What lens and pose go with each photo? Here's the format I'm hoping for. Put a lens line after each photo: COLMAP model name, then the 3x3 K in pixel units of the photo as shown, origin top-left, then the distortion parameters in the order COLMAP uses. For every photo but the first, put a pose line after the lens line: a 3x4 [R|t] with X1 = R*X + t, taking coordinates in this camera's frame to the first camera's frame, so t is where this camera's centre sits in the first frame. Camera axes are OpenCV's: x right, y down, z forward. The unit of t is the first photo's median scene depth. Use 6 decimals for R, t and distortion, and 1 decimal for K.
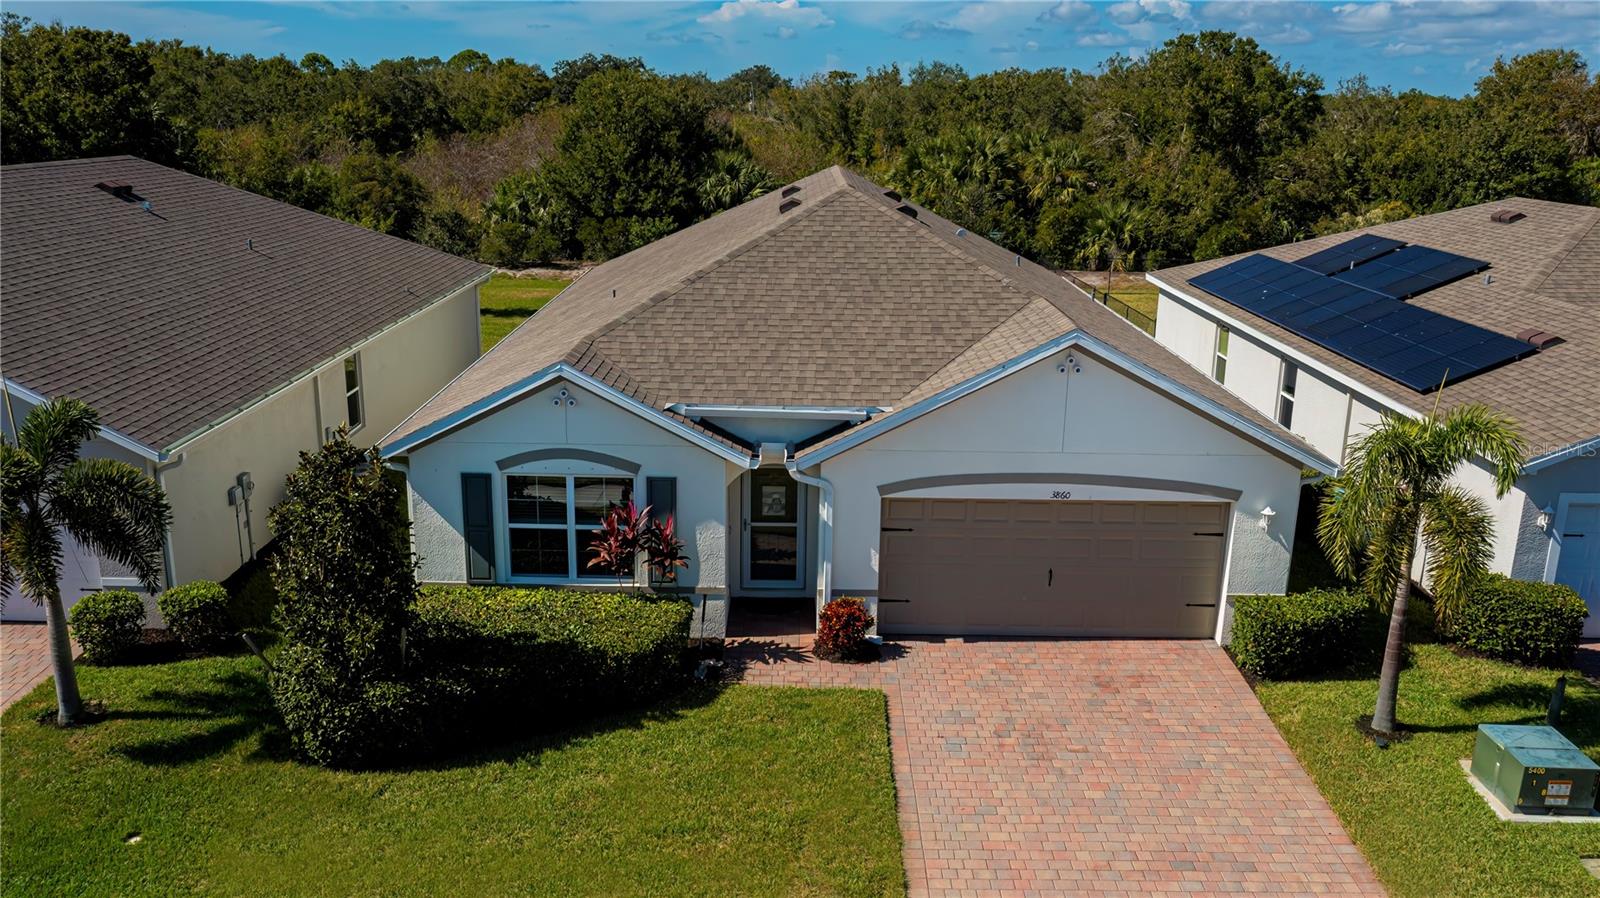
lens RADIAL K [[1261.0, 0, 808.4], [0, 1261.0, 447.8], [0, 0, 1]] dist [-0.004026, 0.006288]
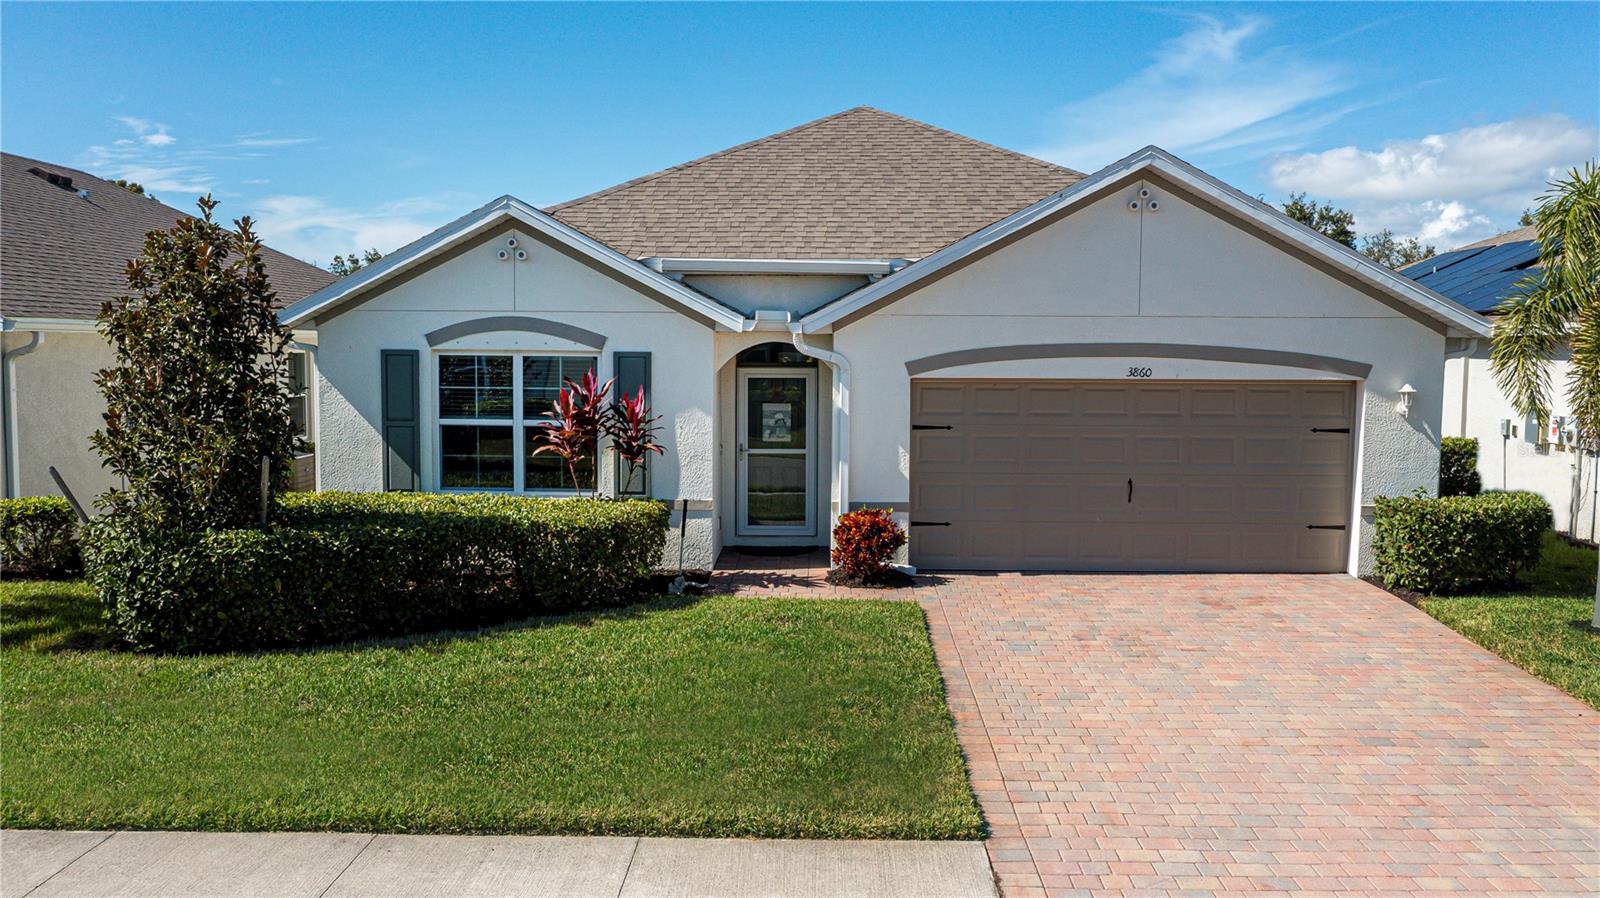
lens RADIAL K [[1261.0, 0, 808.4], [0, 1261.0, 447.8], [0, 0, 1]] dist [-0.004026, 0.006288]
pose [[0.999822, -0.009604, -0.016256, 0.006237], [0.006297, 0.981292, -0.192421, 0.233016], [0.017799, 0.192284, 0.981178, 0.234094]]
